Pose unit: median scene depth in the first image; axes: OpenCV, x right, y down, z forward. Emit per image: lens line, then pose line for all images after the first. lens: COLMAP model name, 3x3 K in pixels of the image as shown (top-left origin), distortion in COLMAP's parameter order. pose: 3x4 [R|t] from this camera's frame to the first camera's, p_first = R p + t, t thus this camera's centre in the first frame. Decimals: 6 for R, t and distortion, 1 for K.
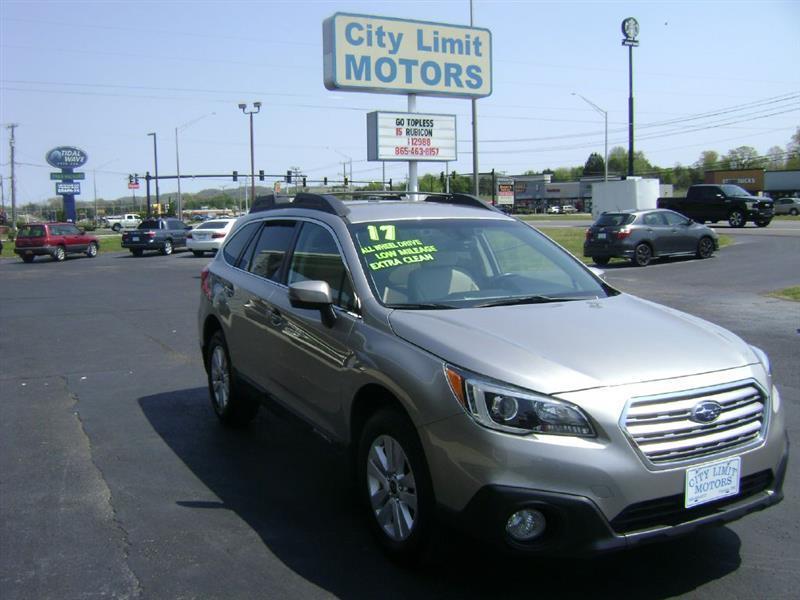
lens RADIAL K [[816.9, 0, 401.4], [0, 816.9, 299.2], [0, 0, 1]] dist [-0.129135, 0.005776]
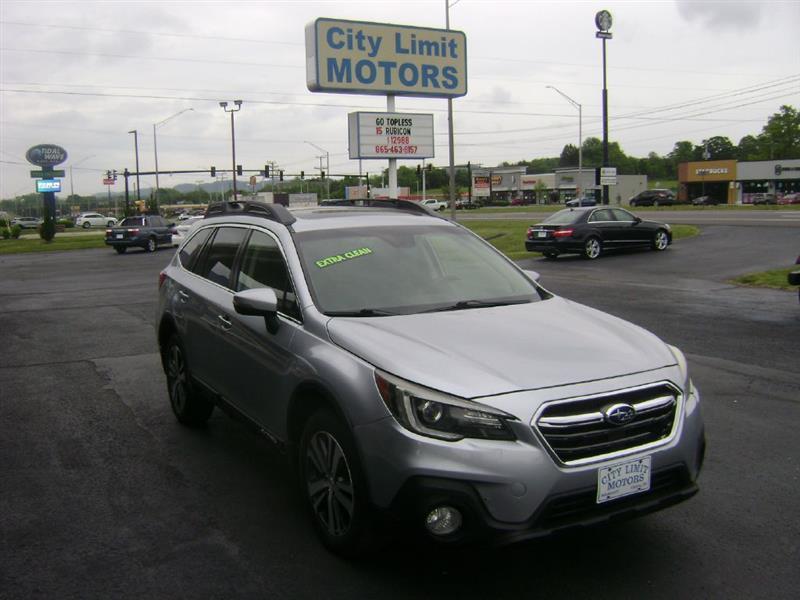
lens RADIAL K [[818.6, 0, 394.2], [0, 818.6, 300.3], [0, 0, 1]] dist [-0.137084, 0.030028]
pose [[0.999748, -0.012296, 0.018801, -0.005596], [0.012101, 0.999873, 0.010412, 0.001621], [-0.018927, -0.010181, 0.999769, -0.049888]]
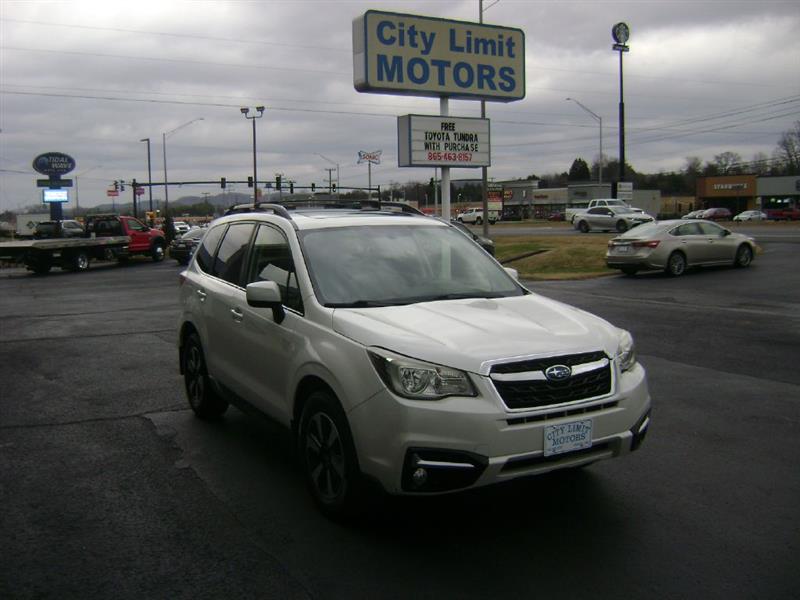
lens RADIAL K [[820.7, 0, 400.9], [0, 820.7, 302.6], [0, 0, 1]] dist [-0.132108, 0.017423]
pose [[0.999707, -0.005343, 0.023616, -0.060163], [0.005436, 0.999978, -0.003875, -0.007532], [-0.023595, 0.004002, 0.999714, 0.045058]]
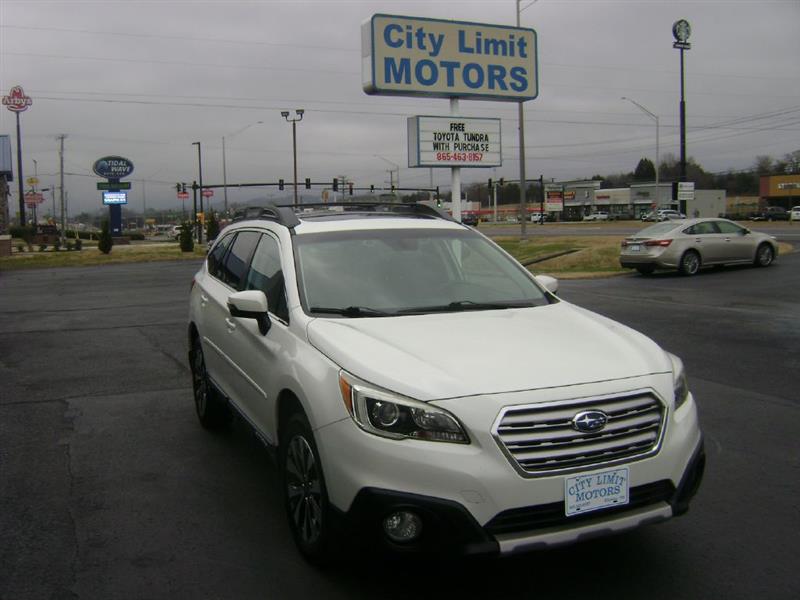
lens RADIAL K [[818.6, 0, 394.2], [0, 818.6, 300.3], [0, 0, 1]] dist [-0.137084, 0.030028]
pose [[0.997693, -0.000740, -0.067889, 0.007080], [0.000193, 0.999967, -0.008065, -0.004471], [0.067893, 0.008033, 0.997660, 0.035246]]
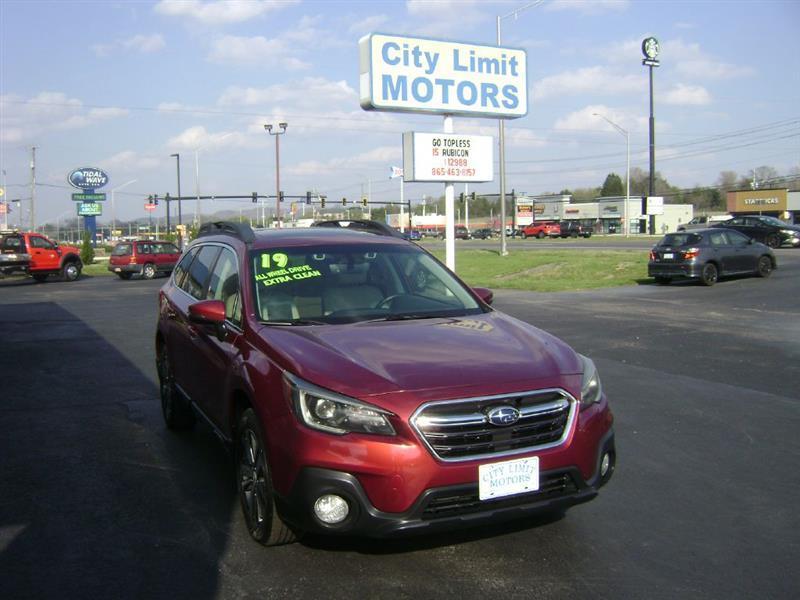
lens RADIAL K [[820.7, 0, 400.9], [0, 820.7, 302.6], [0, 0, 1]] dist [-0.132108, 0.017423]
pose [[0.999814, 0.000530, -0.019303, -0.024717], [-0.000949, 0.999763, -0.021729, -0.001756], [0.019287, 0.021744, 0.999578, 0.010154]]
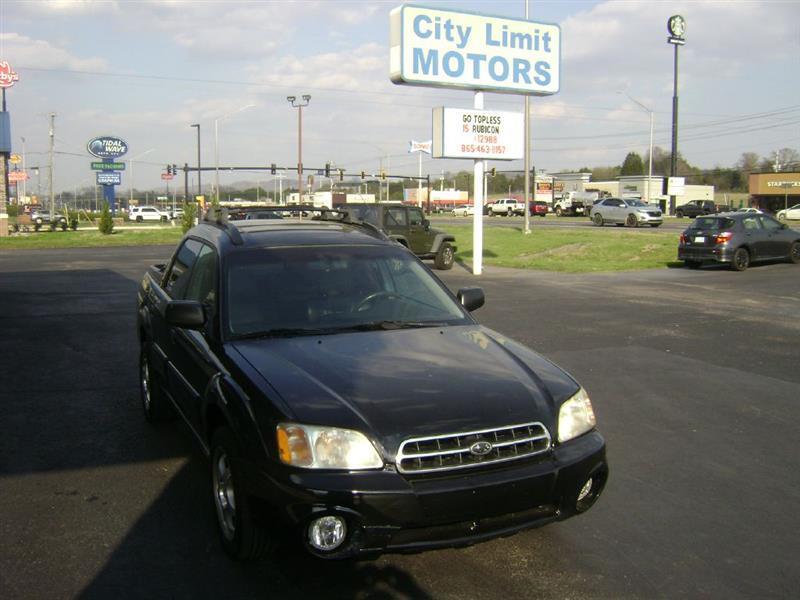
lens RADIAL K [[822.1, 0, 401.6], [0, 822.1, 300.9], [0, 0, 1]] dist [-0.138191, 0.035590]
pose [[0.999082, 0.023355, -0.035903, -0.037775], [-0.023103, 0.999706, 0.007428, -0.005947], [0.036066, -0.006591, 0.999328, 0.022977]]
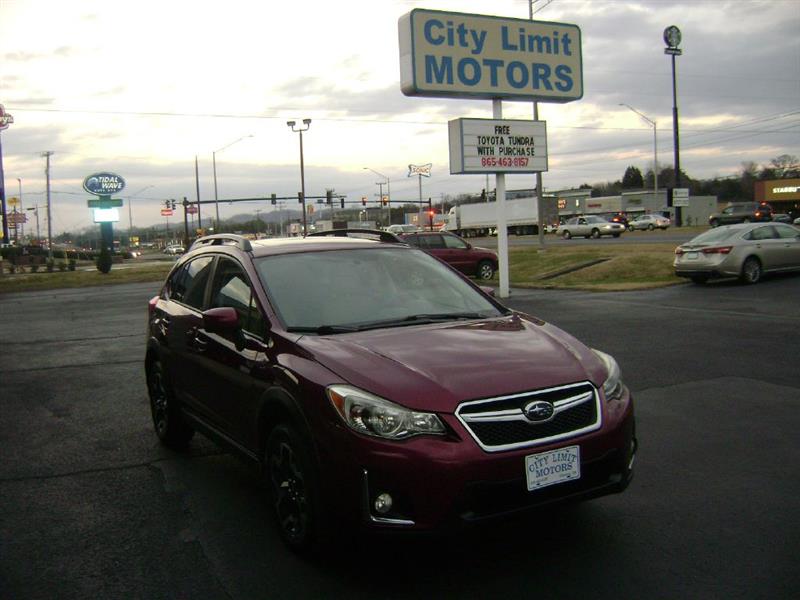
lens RADIAL K [[820.7, 0, 400.9], [0, 820.7, 302.6], [0, 0, 1]] dist [-0.132108, 0.017423]
pose [[0.998864, -0.024185, -0.041053, -0.060532], [0.023326, 0.999501, -0.021283, -0.010538], [0.041547, 0.020301, 0.998930, 0.099991]]
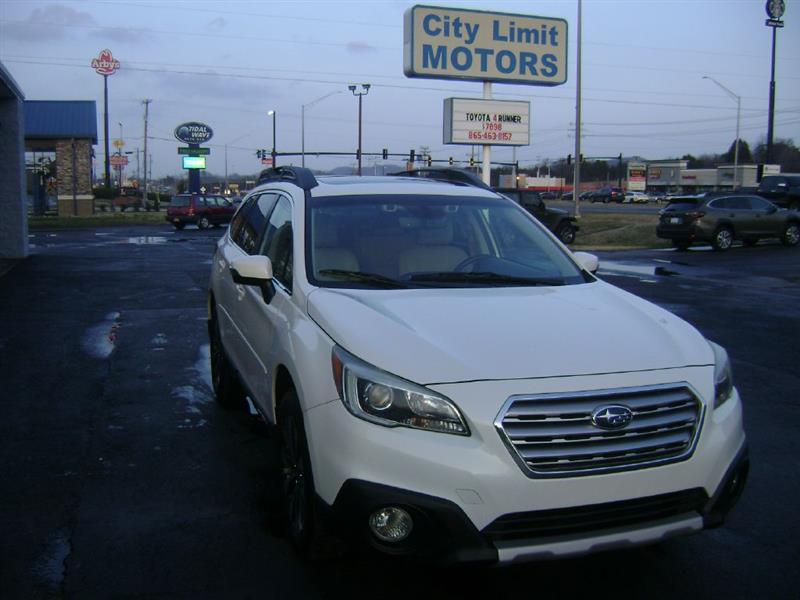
lens RADIAL K [[836.1, 0, 401.3], [0, 836.1, 301.9], [0, 0, 1]] dist [-0.145647, 0.072465]
pose [[0.986384, 0.044845, -0.158224, 0.083614], [-0.041143, 0.998799, 0.026597, 0.009763], [0.159227, -0.019725, 0.987045, -0.085888]]
